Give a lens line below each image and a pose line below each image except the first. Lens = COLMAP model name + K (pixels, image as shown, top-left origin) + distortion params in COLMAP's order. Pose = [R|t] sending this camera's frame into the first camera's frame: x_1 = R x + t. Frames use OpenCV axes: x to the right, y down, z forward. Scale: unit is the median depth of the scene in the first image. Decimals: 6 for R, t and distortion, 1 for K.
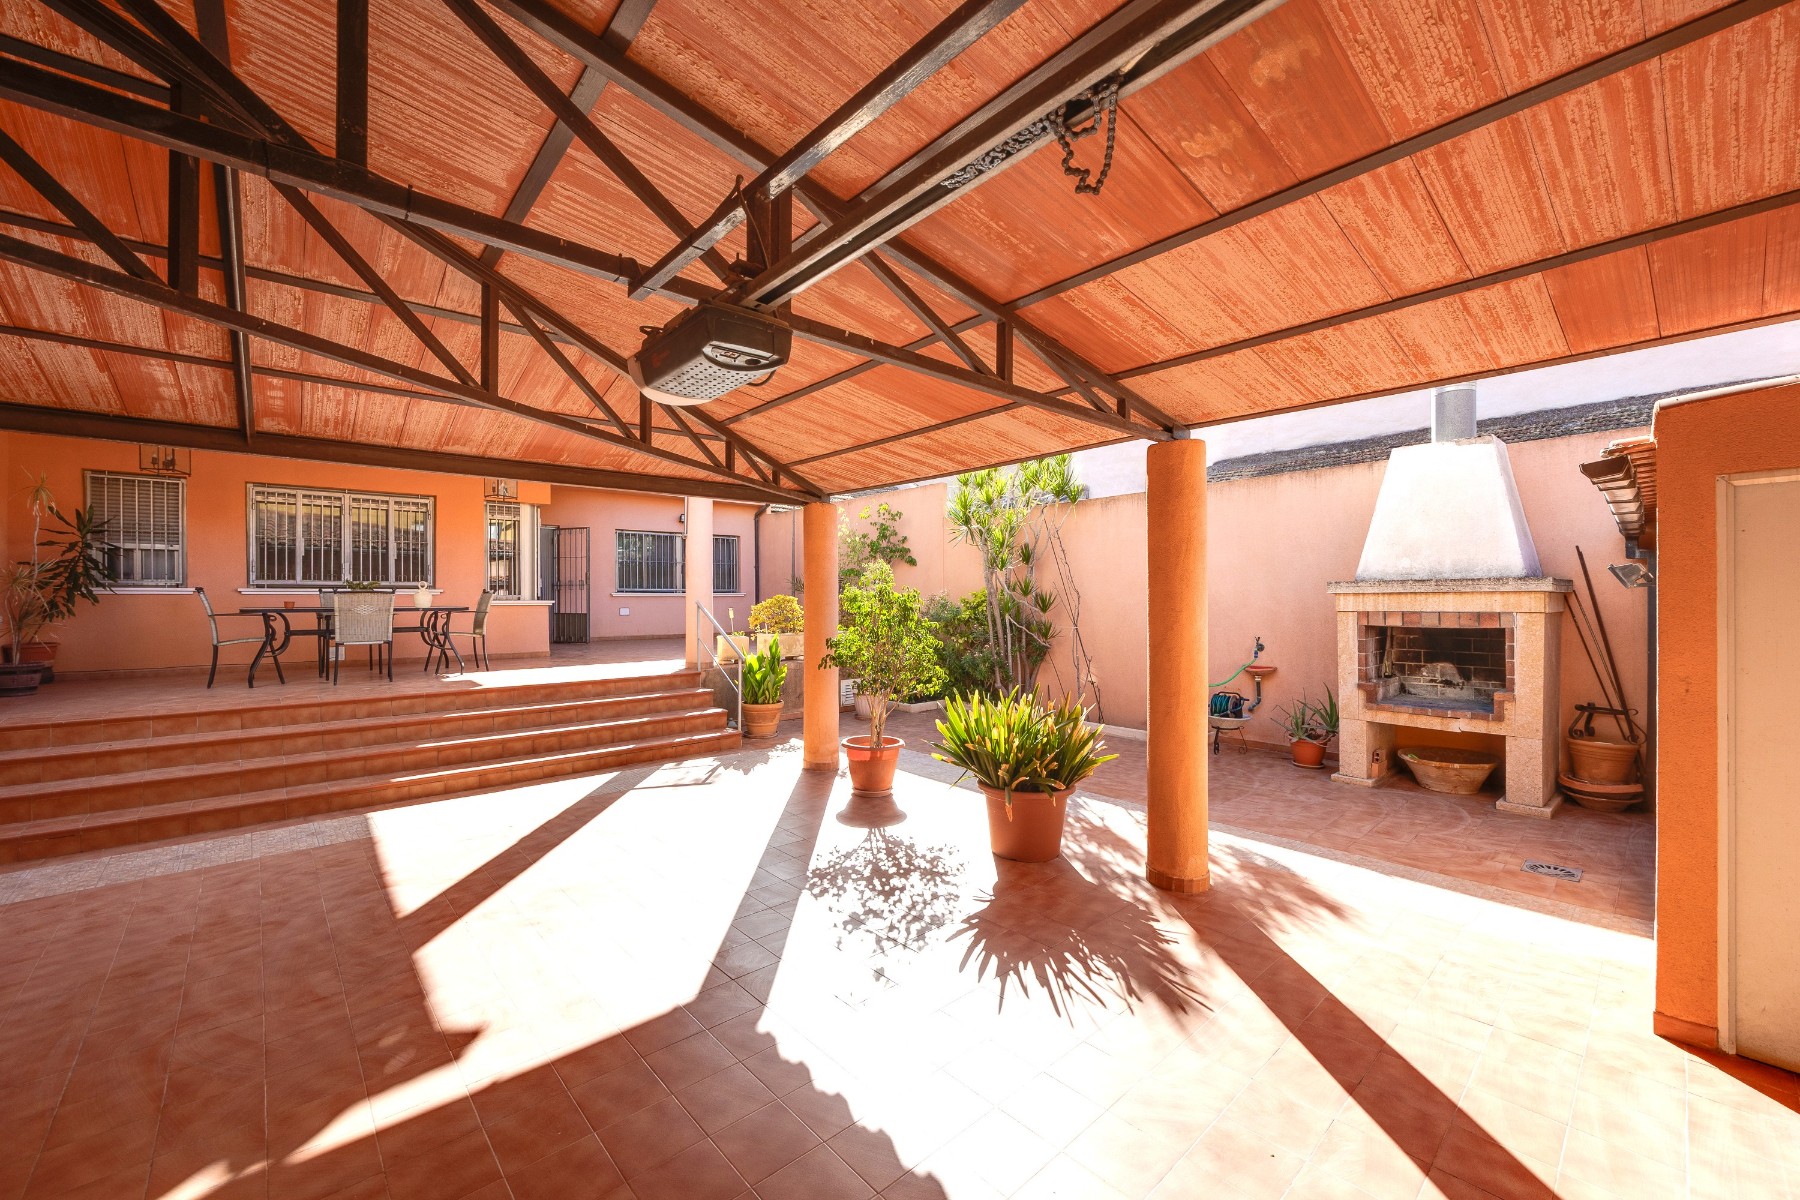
lens RADIAL K [[704.9, 0, 913.8], [0, 704.9, 598.4], [0, 0, 1]] dist [-0.001672, -0.000241]
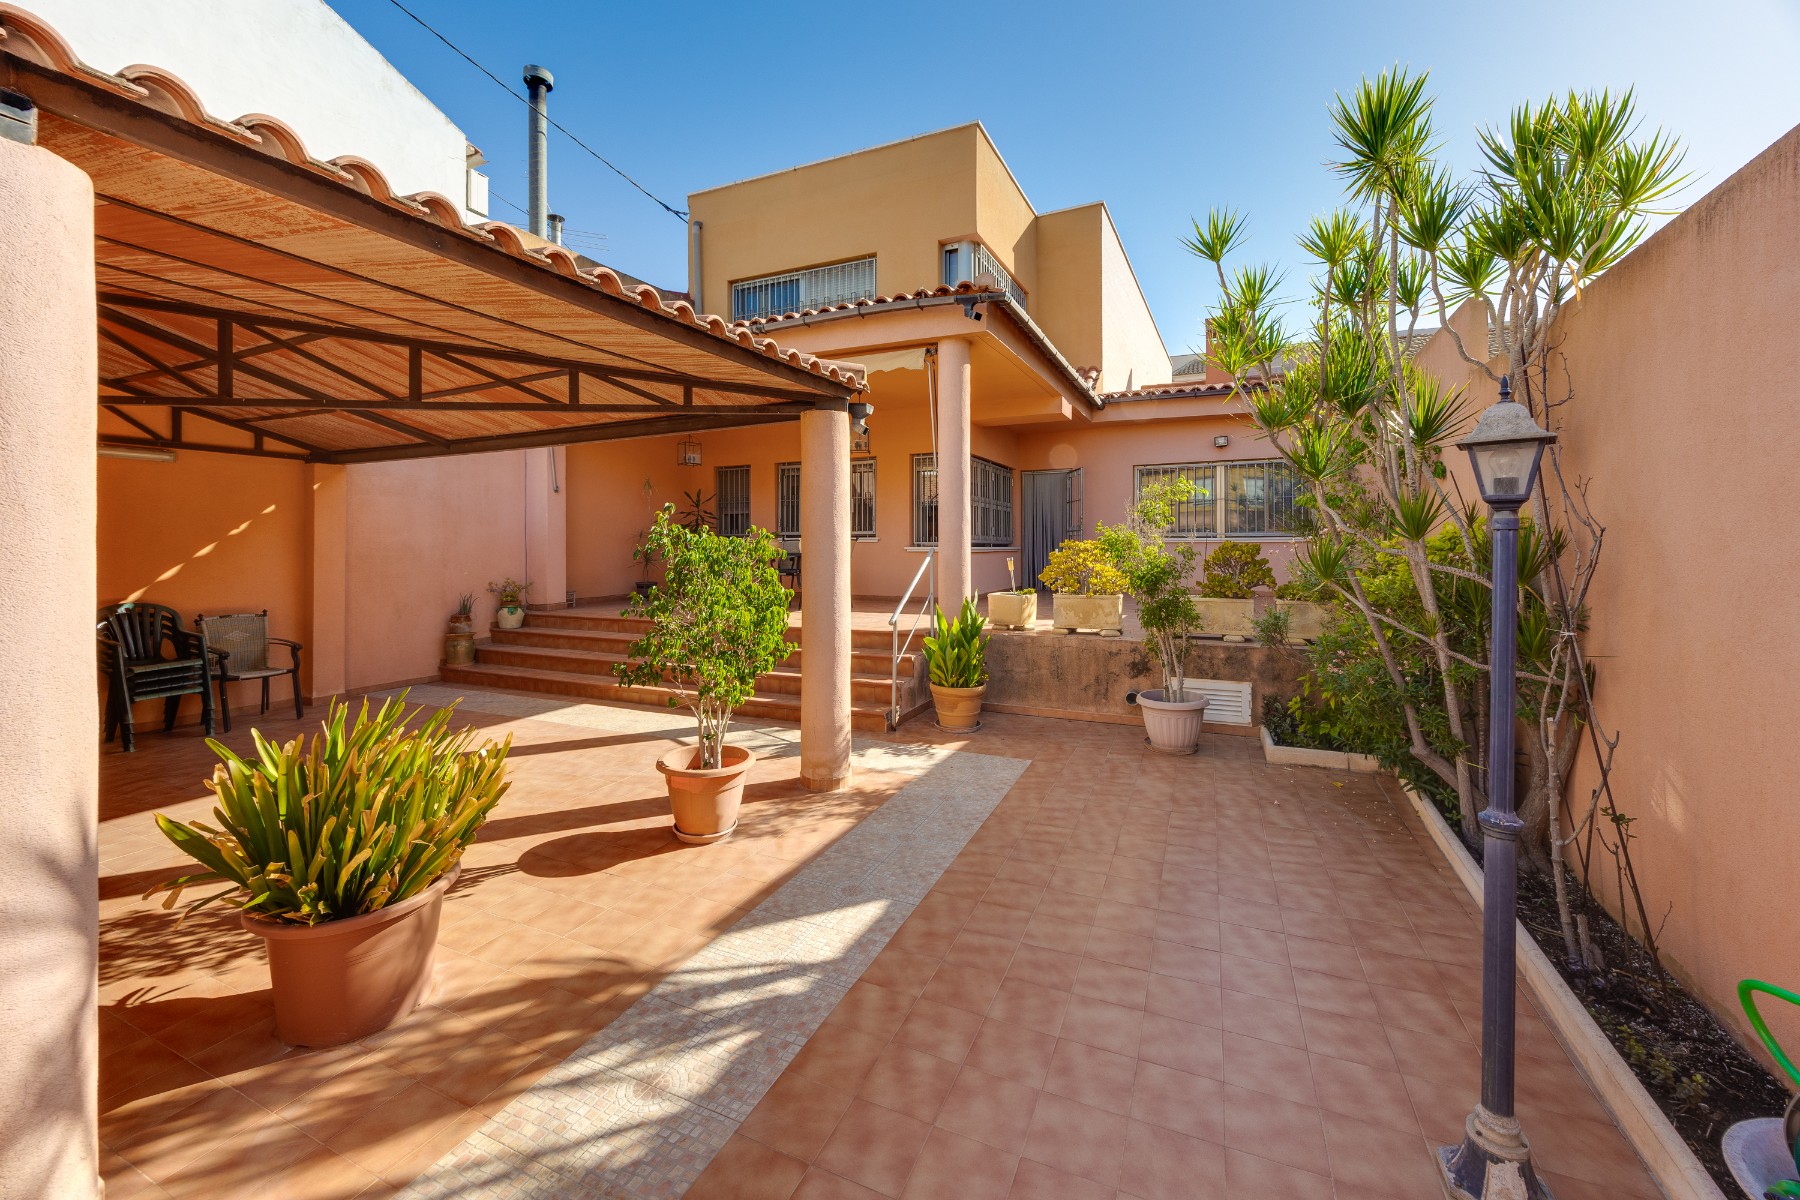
lens RADIAL K [[704.9, 0, 890.4], [0, 704.9, 546.5], [0, 0, 1]] dist [-0.001672, -0.000241]
pose [[0.391270, 0.000281, -0.920276, 0.839146], [0.002453, 0.999996, 0.001348, 0.001099], [0.920273, -0.002785, 0.391268, 1.186324]]
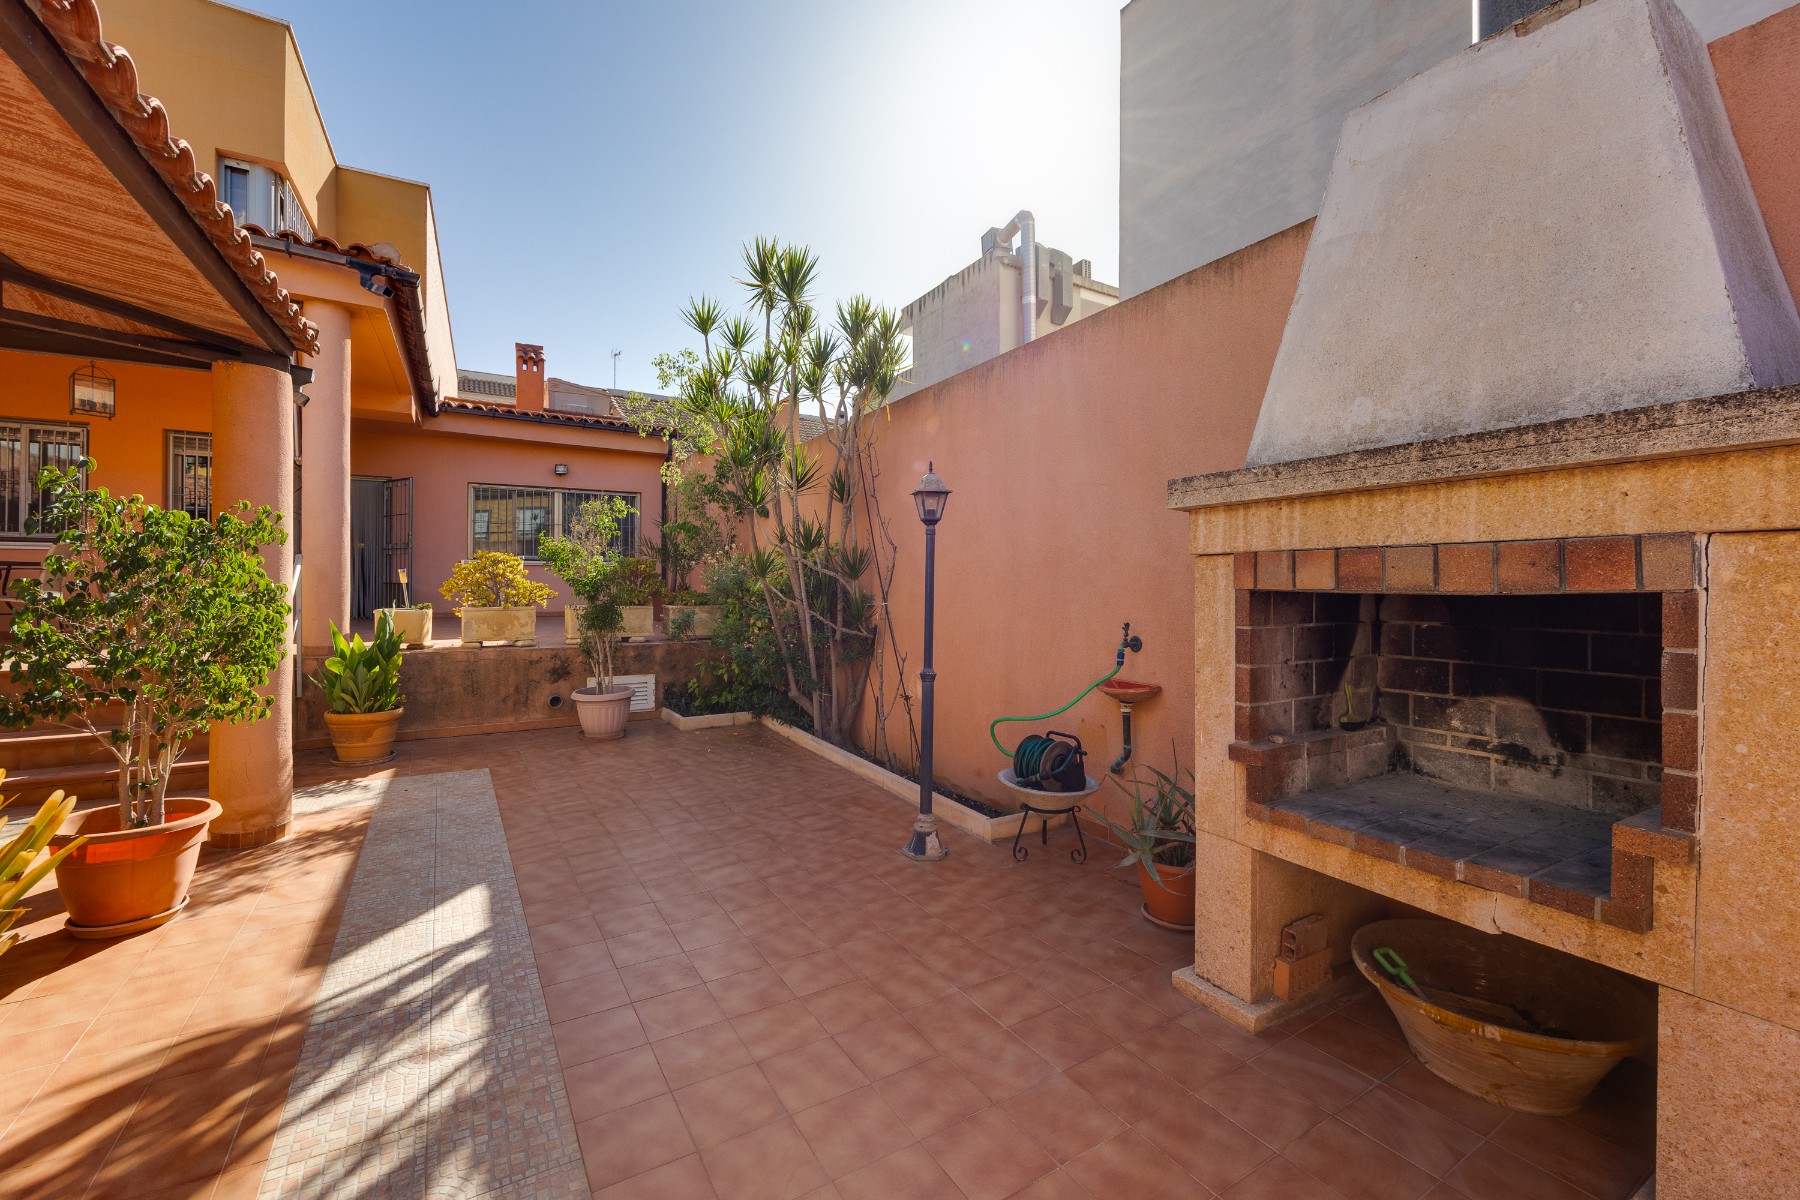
lens RADIAL K [[733.2, 0, 886.1], [0, 733.2, 586.1], [0, 0, 1]] dist [-0.003736, 0.000633]
pose [[0.979812, 0.008979, -0.199717, 0.732006], [-0.008382, 0.999958, 0.003837, 0.050000], [0.199743, -0.002085, 0.979846, 0.805142]]
